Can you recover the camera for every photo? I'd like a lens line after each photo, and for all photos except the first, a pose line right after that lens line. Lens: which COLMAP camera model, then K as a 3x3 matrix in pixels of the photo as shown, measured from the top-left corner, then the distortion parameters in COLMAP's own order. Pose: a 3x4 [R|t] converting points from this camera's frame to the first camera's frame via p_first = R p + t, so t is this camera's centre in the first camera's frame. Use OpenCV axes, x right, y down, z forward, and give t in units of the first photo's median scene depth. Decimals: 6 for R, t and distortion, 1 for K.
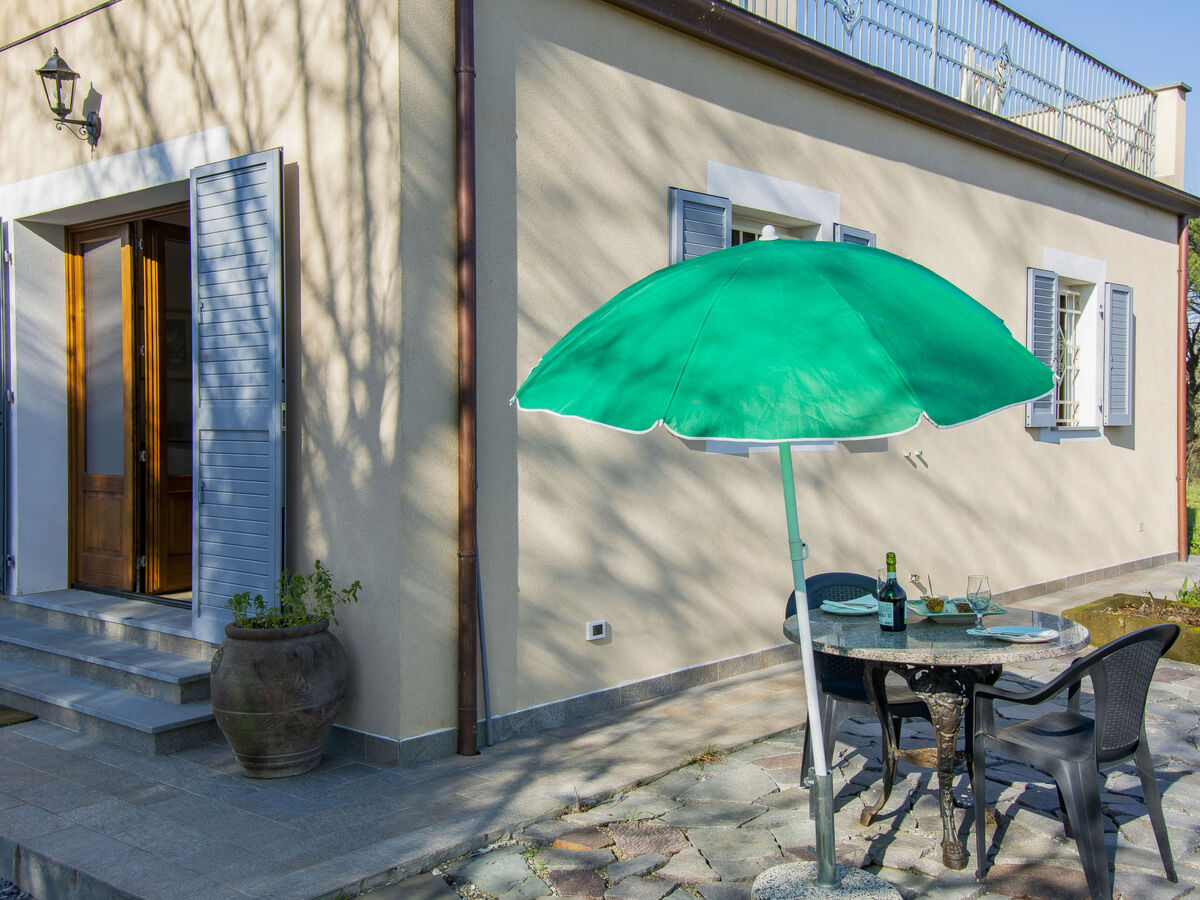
lens RADIAL K [[1197.1, 0, 600.0], [0, 1197.1, 450.0], [0, 0, 1]] dist [0.115701, 0.000061]
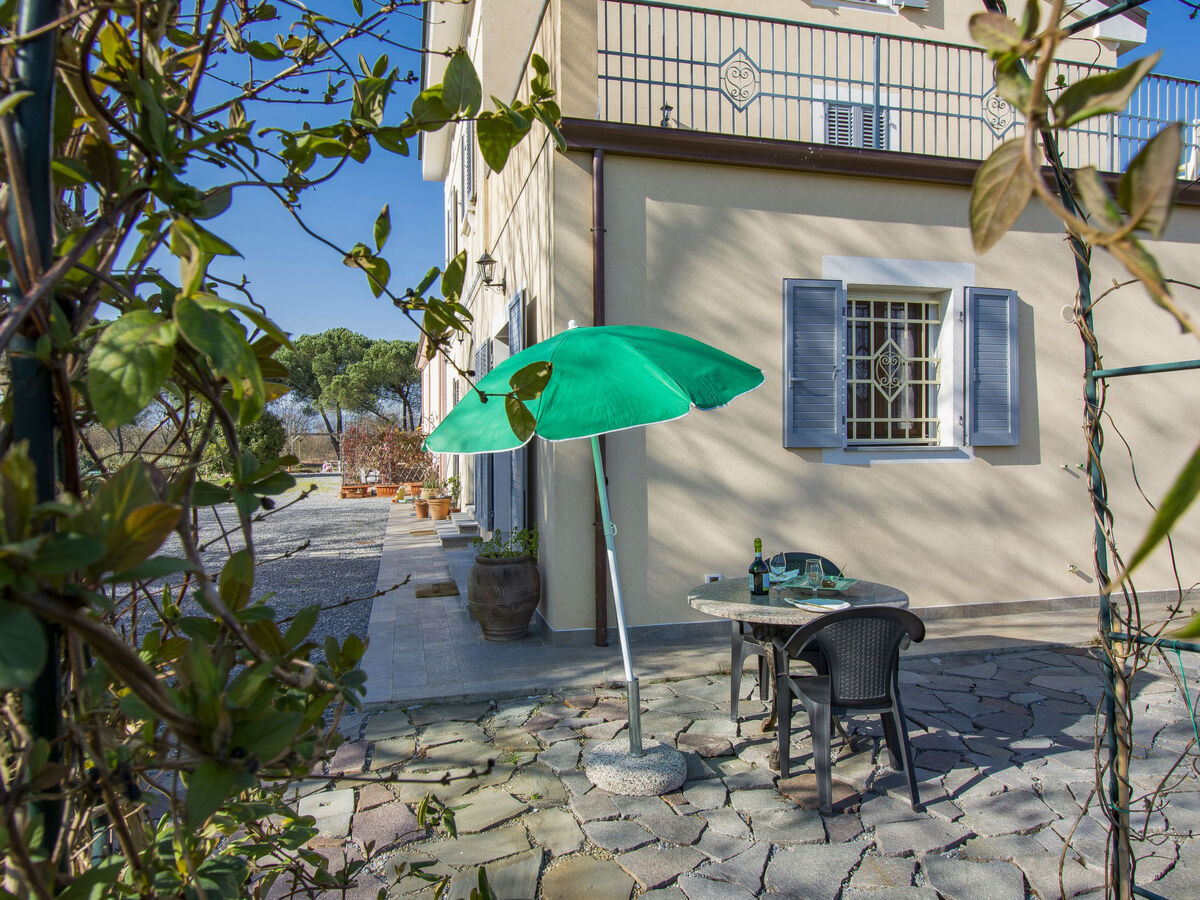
lens RADIAL K [[793.8, 0, 600.0], [0, 793.8, 450.0], [0, 0, 1]] dist [-0.004850, -0.001446]
pose [[0.818071, 0.004418, -0.575100, 0.490146], [-0.006974, 0.999973, -0.002239, -0.012519], [0.575075, 0.005842, 0.818080, 0.113187]]
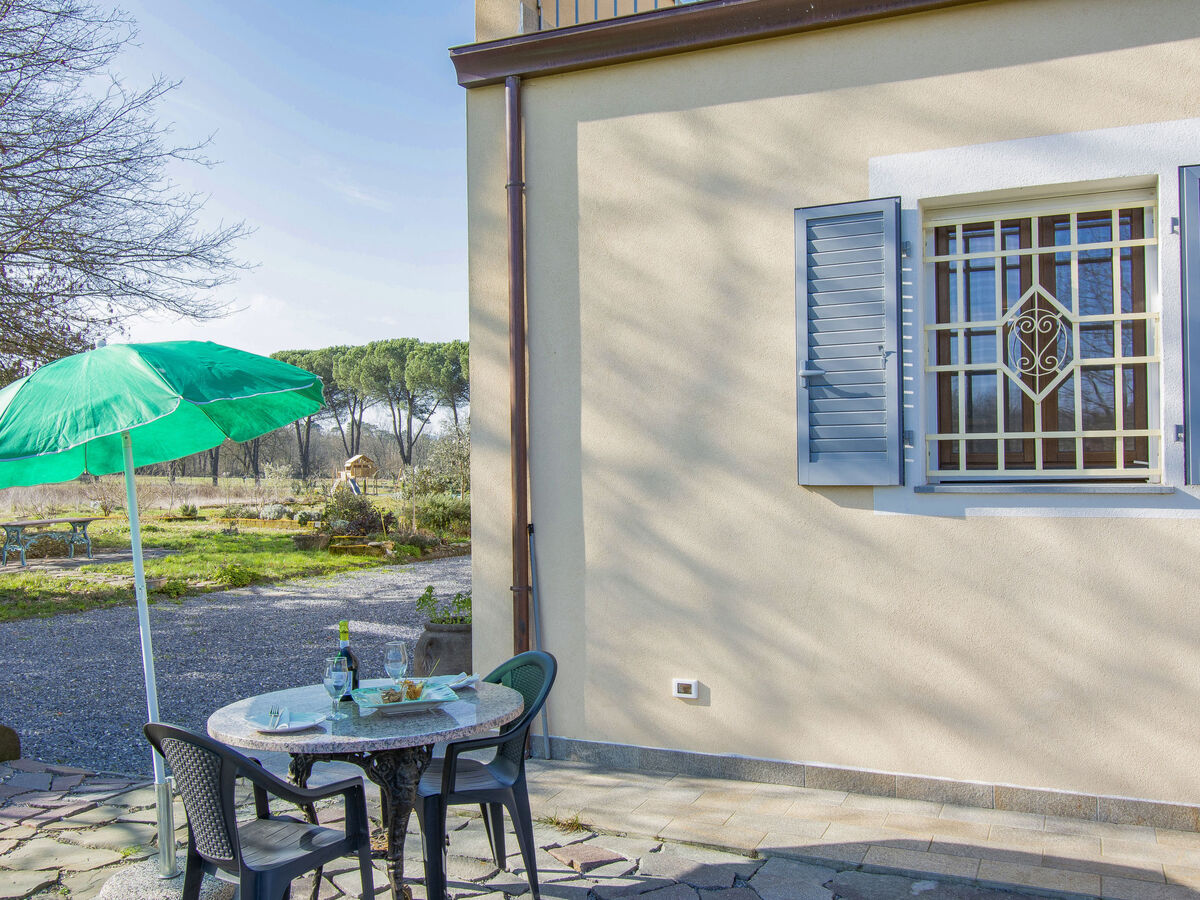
lens RADIAL K [[1197.1, 0, 600.0], [0, 1197.1, 450.0], [0, 0, 1]] dist [0.115701, 0.000061]
pose [[0.242625, -0.013687, -0.970023, 1.014624], [-0.015740, 0.999713, -0.018043, -0.027483], [0.969992, 0.019646, 0.242340, 0.737166]]
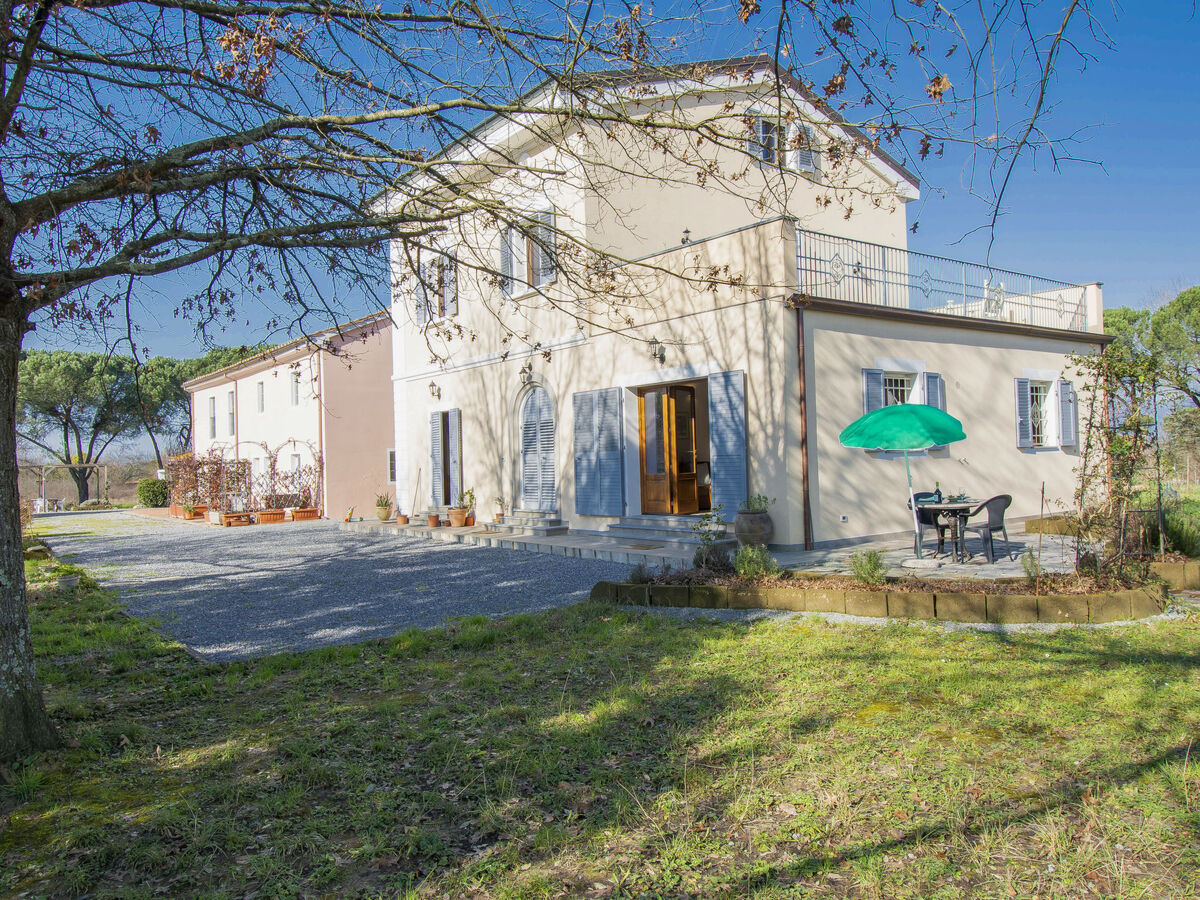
lens RADIAL K [[865.3, 0, 598.3], [0, 865.3, 431.0], [0, 0, 1]] dist [0.031914, -0.000988]
pose [[0.980935, -0.034881, -0.191180, -0.194756], [0.024774, 0.998179, -0.055003, 0.038293], [0.192750, 0.049218, 0.980013, -1.360443]]
